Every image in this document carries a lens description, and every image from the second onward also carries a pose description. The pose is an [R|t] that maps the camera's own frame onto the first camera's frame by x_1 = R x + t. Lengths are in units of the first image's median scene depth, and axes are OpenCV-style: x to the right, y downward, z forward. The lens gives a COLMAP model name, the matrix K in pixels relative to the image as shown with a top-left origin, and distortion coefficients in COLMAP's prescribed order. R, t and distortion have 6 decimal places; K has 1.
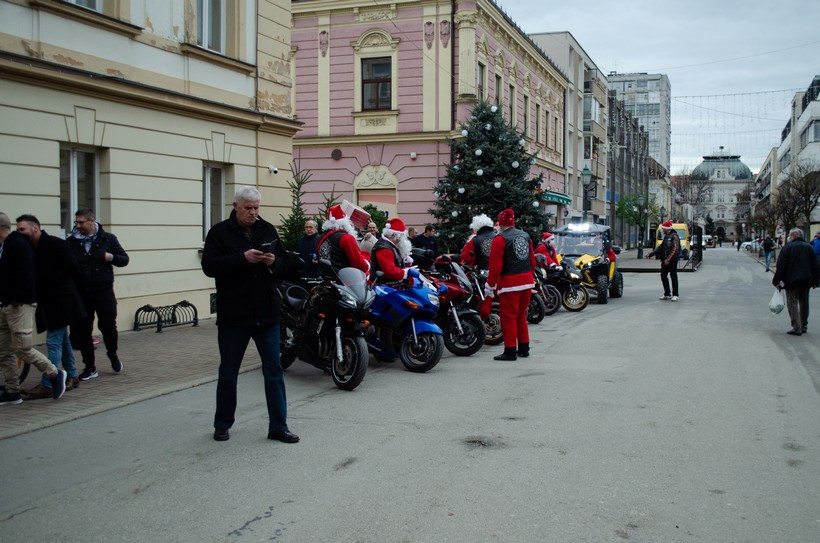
lens RADIAL K [[881.4, 0, 410.0], [0, 881.4, 271.5], [0, 0, 1]] dist [-0.048946, 0.005548]
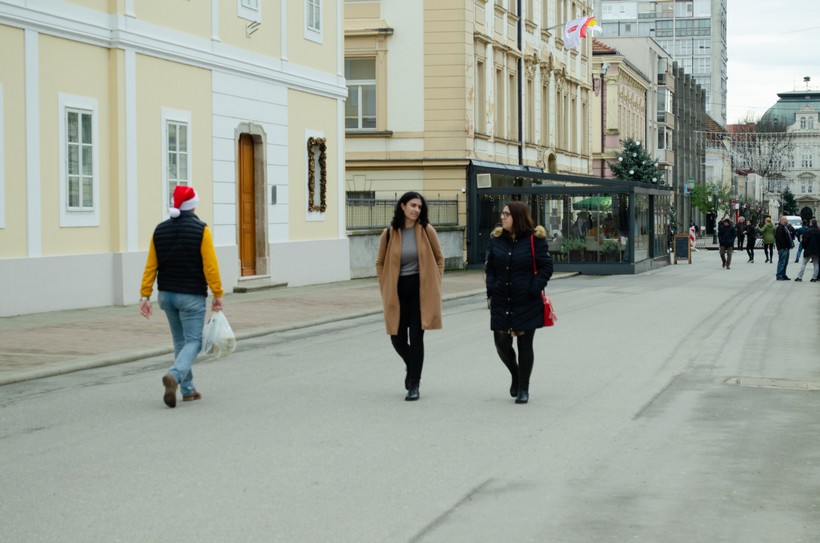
lens RADIAL K [[1791.5, 0, 410.0], [0, 1791.5, 271.5], [0, 0, 1]] dist [0.033354, 0.202483]
pose [[0.993060, -0.012579, 0.116936, -0.345814], [0.014344, 0.999795, -0.014265, 0.042014], [-0.116733, 0.015843, 0.993037, -1.072118]]
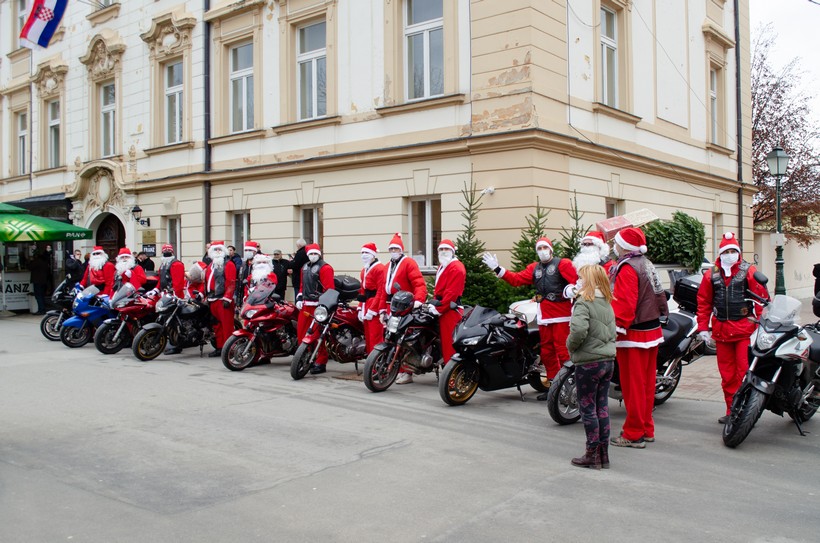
lens RADIAL K [[766.9, 0, 410.0], [0, 766.9, 271.5], [0, 0, 1]] dist [-0.001230, -0.000053]
pose [[-0.325664, -0.010478, -0.945428, 0.519973], [-0.051946, 0.998627, 0.006825, -0.024237], [0.944058, 0.051334, -0.325761, 0.952842]]
